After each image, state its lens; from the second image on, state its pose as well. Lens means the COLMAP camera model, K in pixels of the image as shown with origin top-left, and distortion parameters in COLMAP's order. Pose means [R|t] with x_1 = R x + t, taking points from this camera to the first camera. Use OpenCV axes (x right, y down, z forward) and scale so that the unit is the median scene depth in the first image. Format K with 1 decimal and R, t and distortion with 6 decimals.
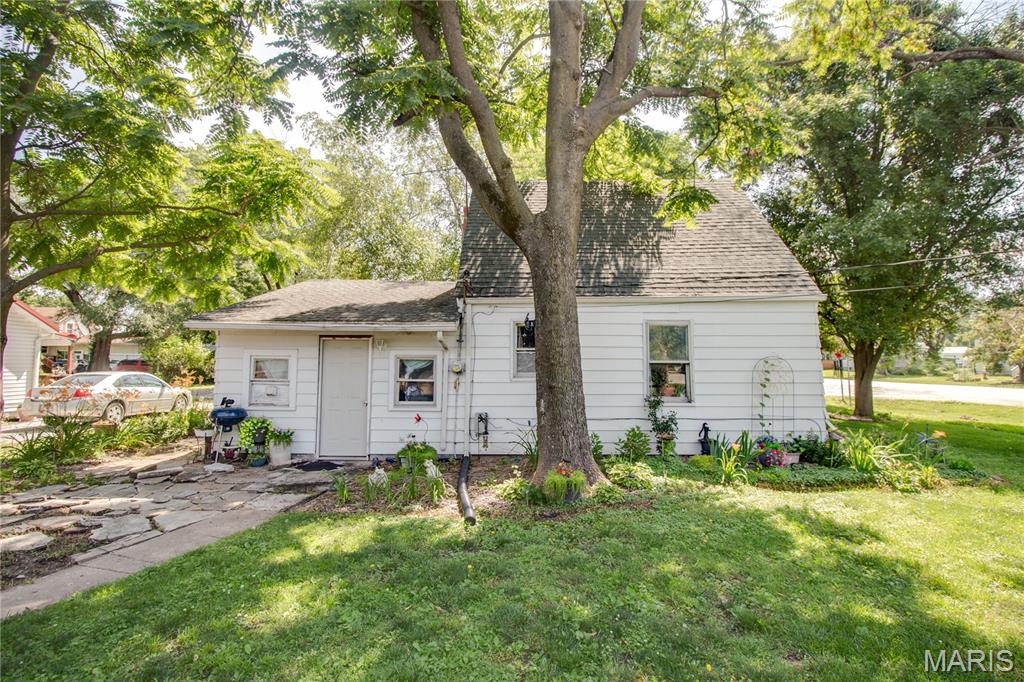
lens RADIAL K [[489.6, 0, 517.5], [0, 489.6, 324.6], [0, 0, 1]] dist [0.001399, -0.013998]
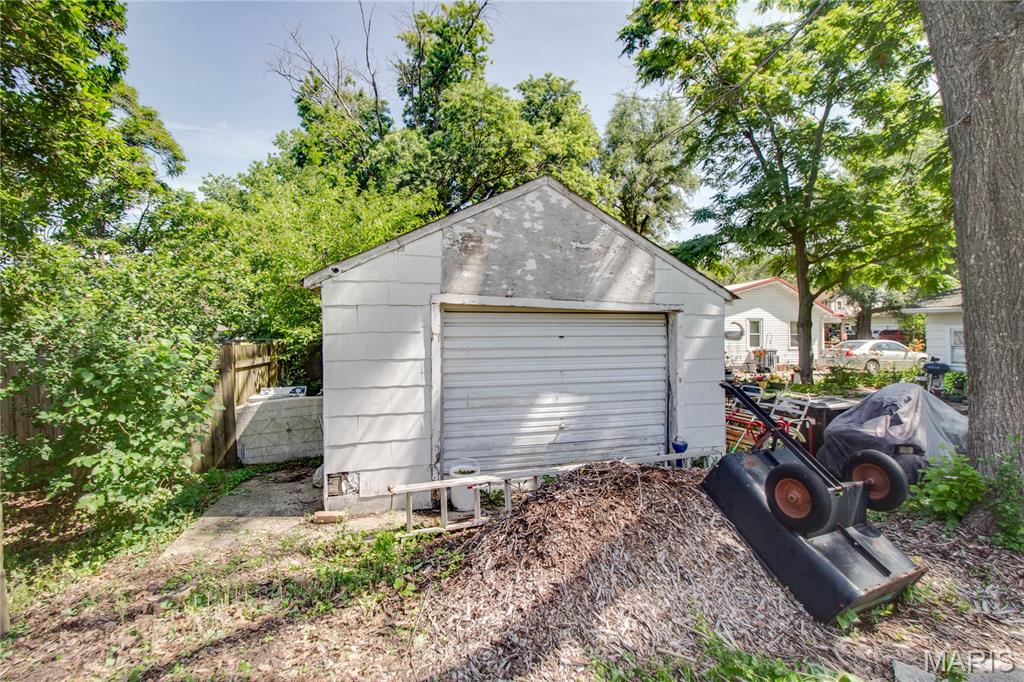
lens RADIAL K [[489.6, 0, 517.5], [0, 489.6, 324.6], [0, 0, 1]] dist [0.001399, -0.013998]
pose [[0.238679, -0.020738, -0.970877, 0.557852], [0.081961, 0.996635, -0.001139, -0.054747], [0.967634, -0.079302, 0.239576, -0.603028]]
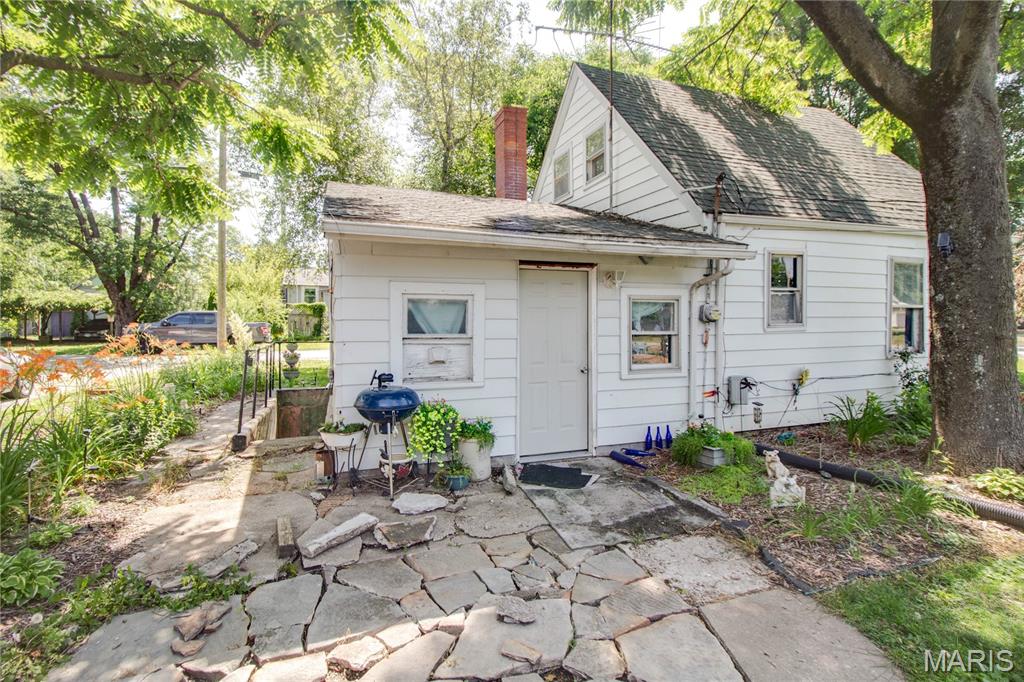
lens RADIAL K [[489.6, 0, 517.5], [0, 489.6, 324.6], [0, 0, 1]] dist [0.001399, -0.013998]
pose [[0.937679, -0.011482, 0.347314, -0.615167], [-0.023004, 0.995211, 0.095009, 0.042711], [-0.346741, -0.097077, 0.932924, 0.433725]]
